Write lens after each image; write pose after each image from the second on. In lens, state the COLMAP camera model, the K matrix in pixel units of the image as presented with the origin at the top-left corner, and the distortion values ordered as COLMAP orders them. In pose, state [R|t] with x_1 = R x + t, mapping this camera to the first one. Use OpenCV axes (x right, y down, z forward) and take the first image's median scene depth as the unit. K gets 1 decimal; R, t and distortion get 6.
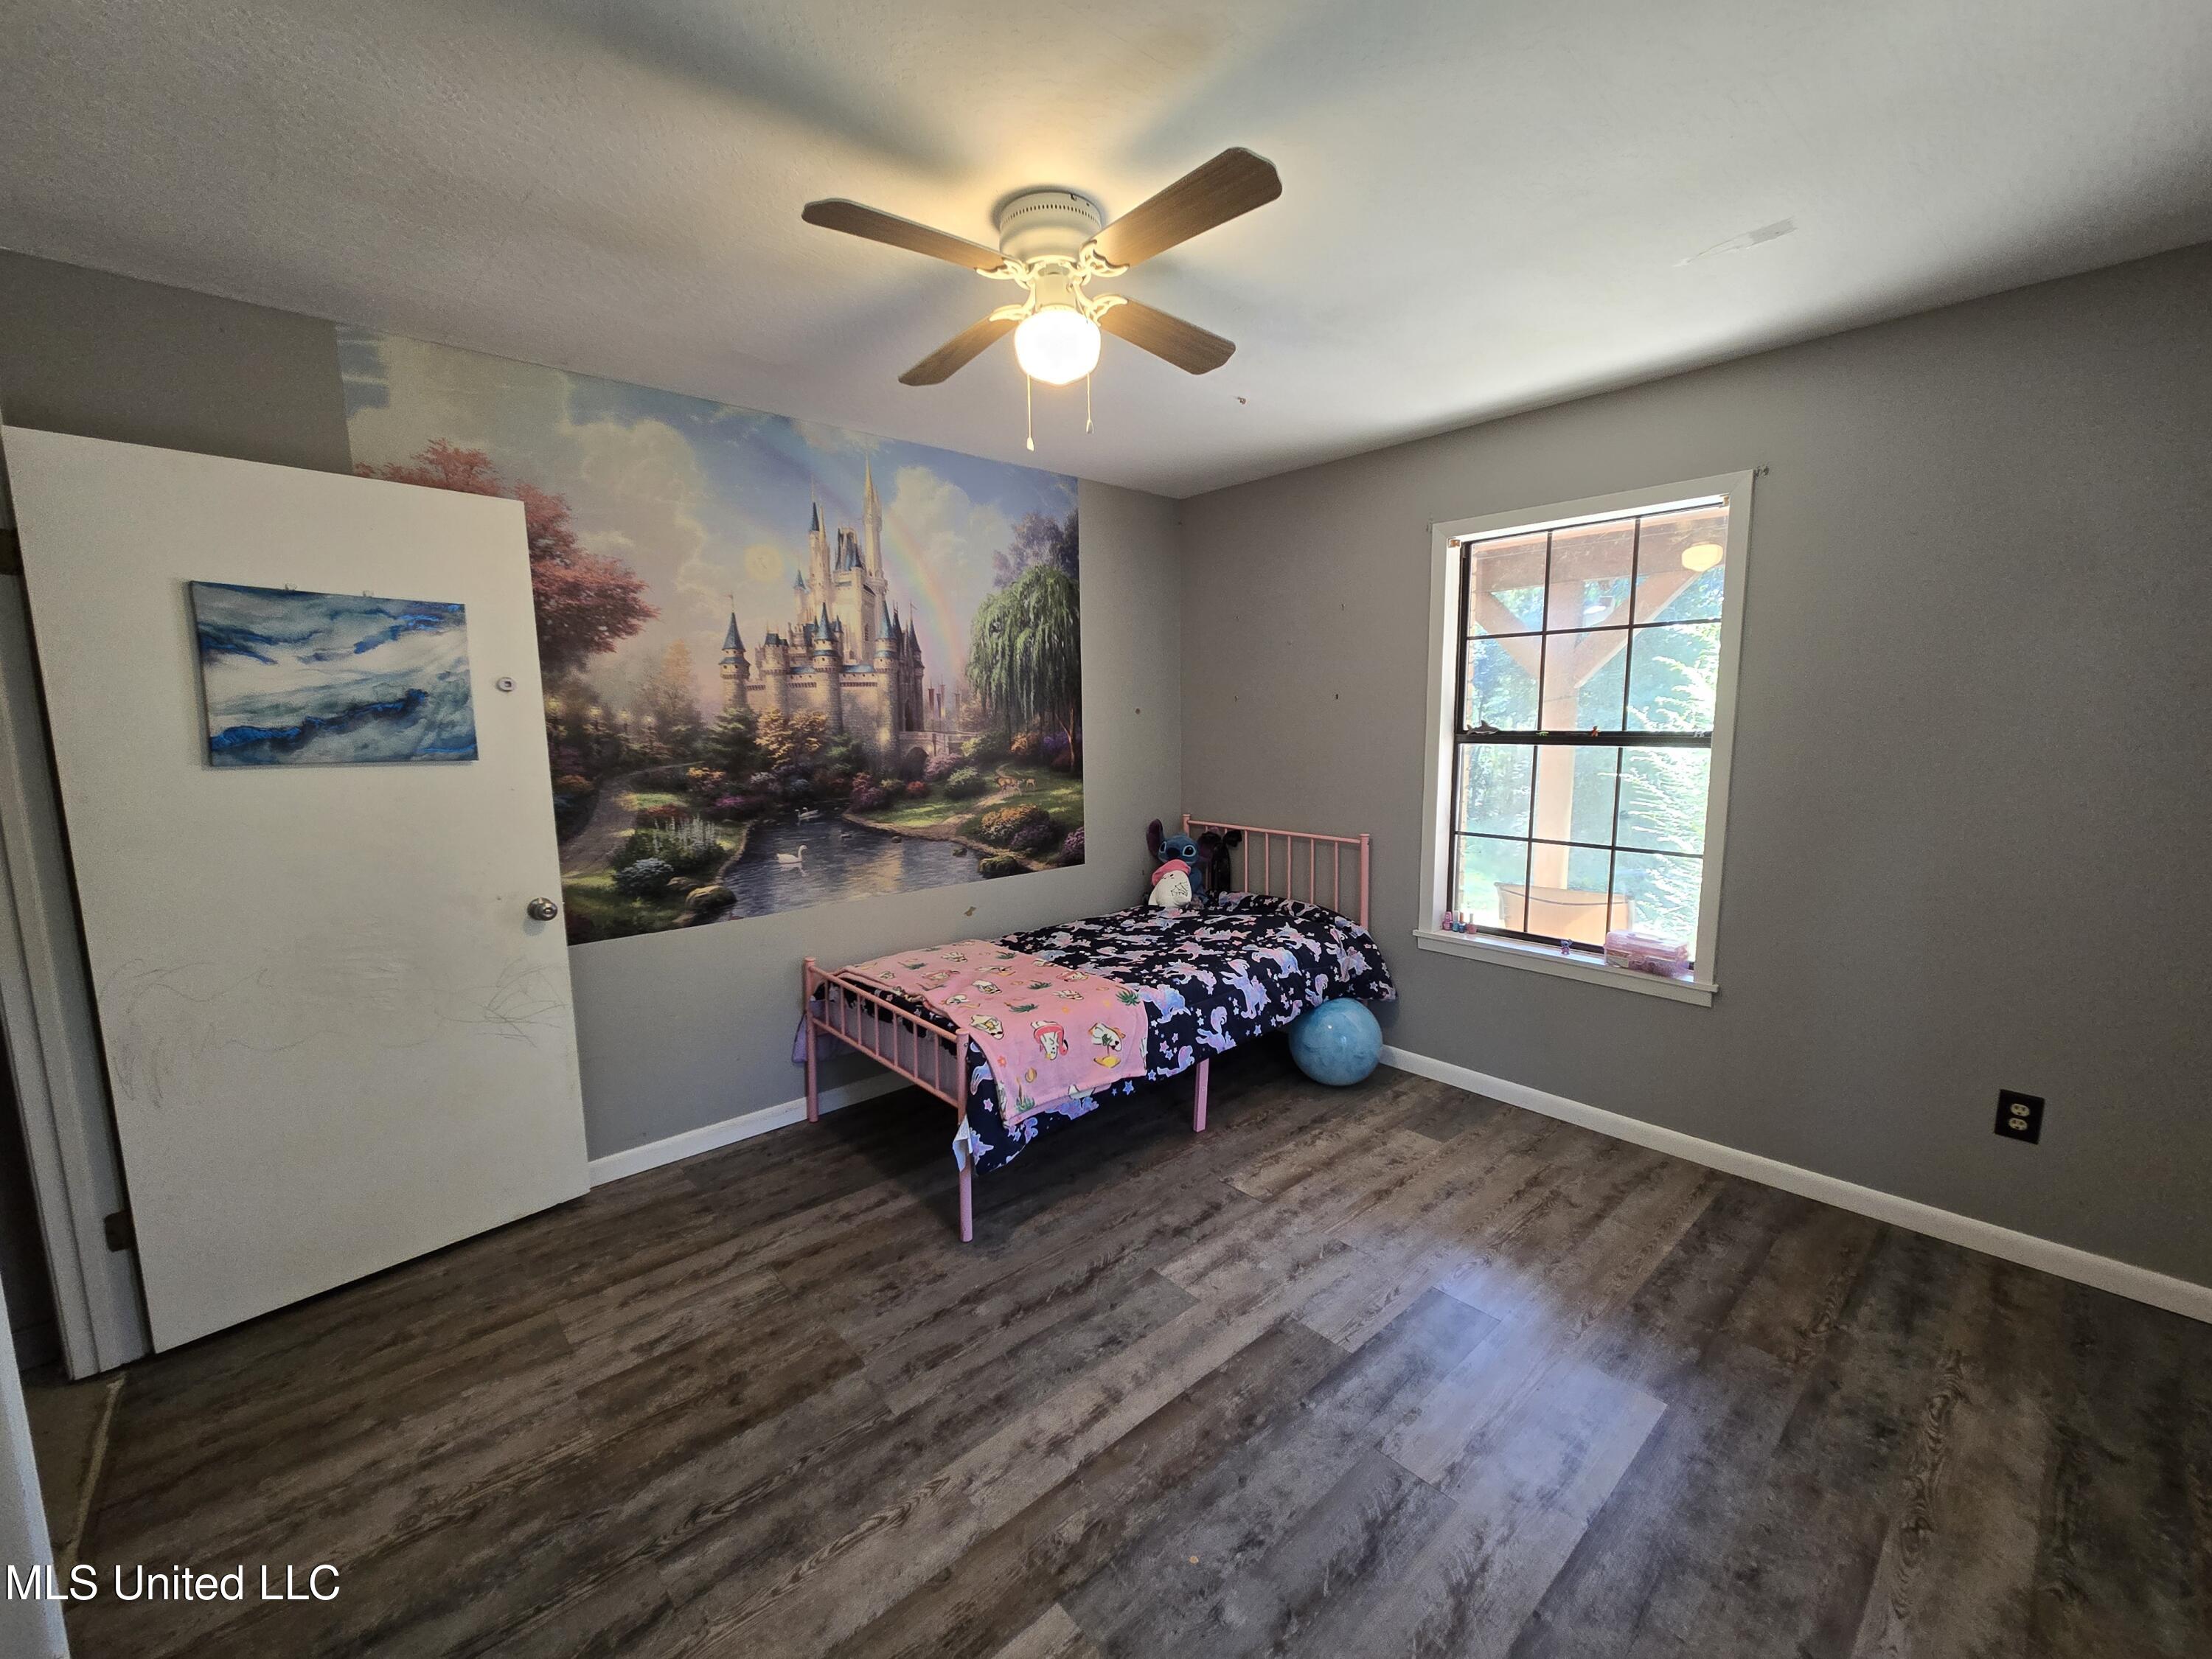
lens RADIAL K [[891.1, 0, 1105.0], [0, 891.1, 833.0], [0, 0, 1]] dist [0.002456, -0.001633]
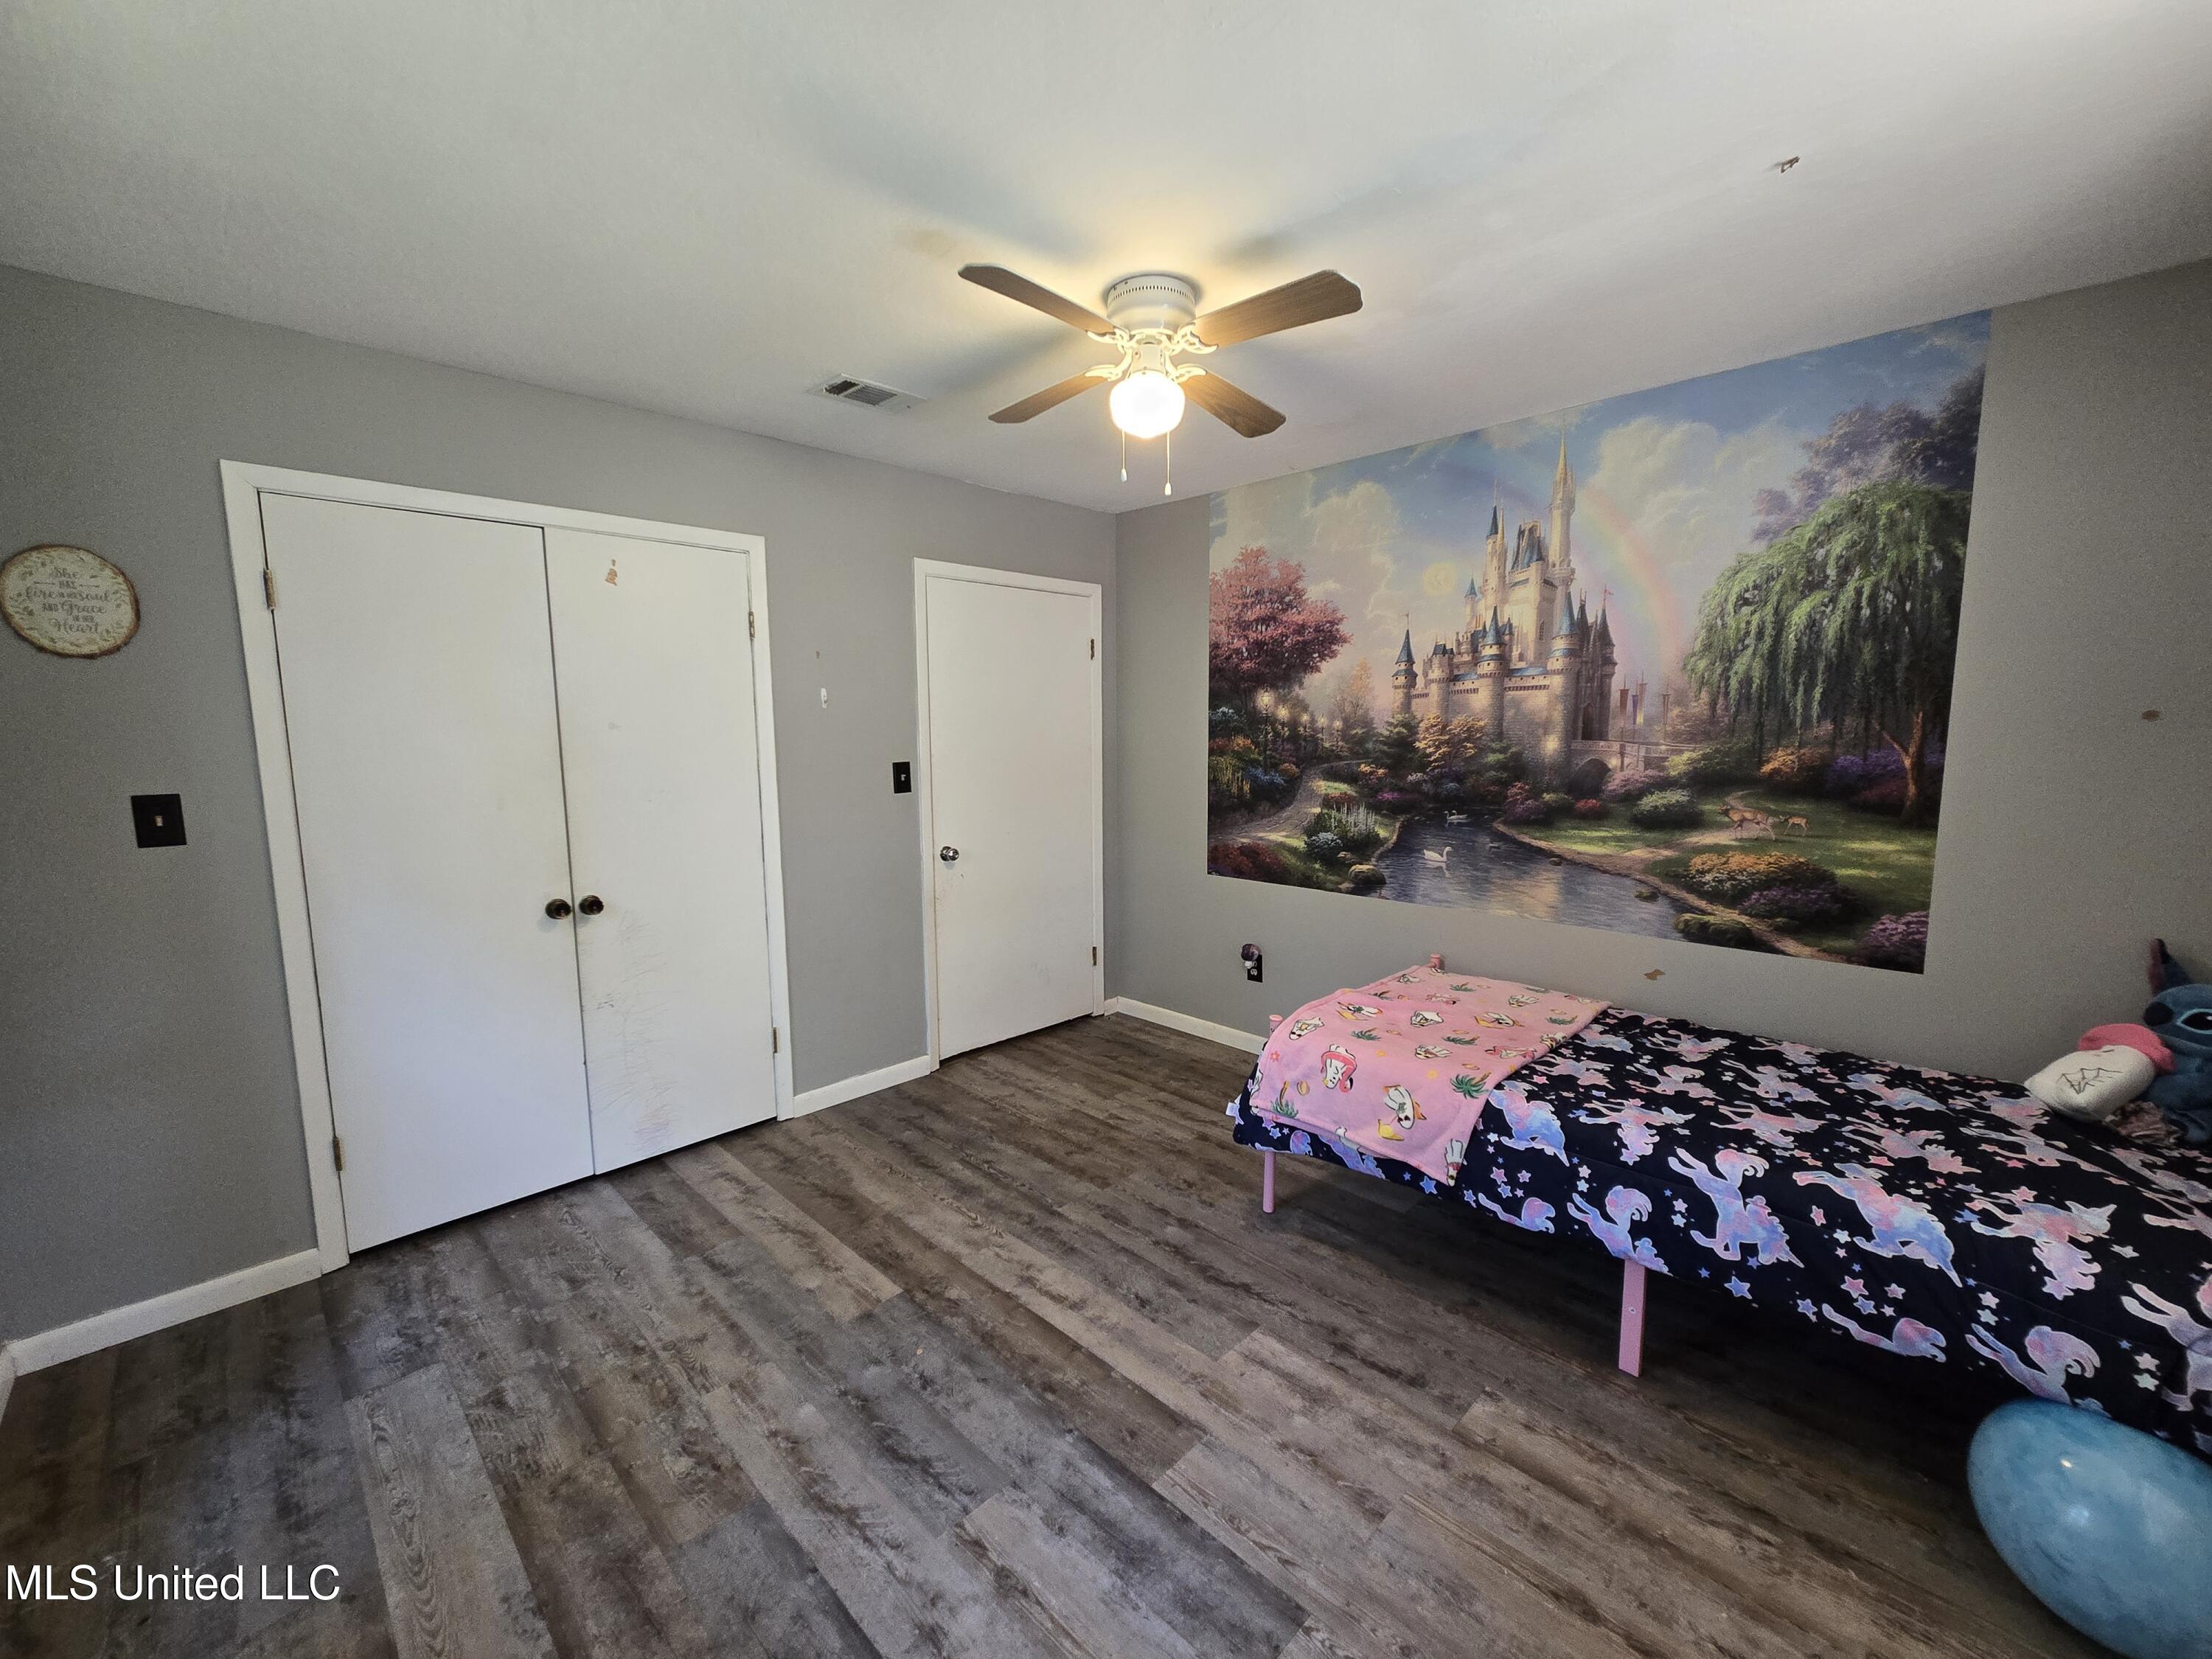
lens RADIAL K [[891.1, 0, 1105.8], [0, 891.1, 830.6], [0, 0, 1]] dist [0.002456, -0.001633]
pose [[0.068469, 0.129203, -0.989251, 0.705800], [-0.128345, 0.984480, 0.119697, -0.083315], [0.989363, 0.118770, 0.083989, 0.559329]]
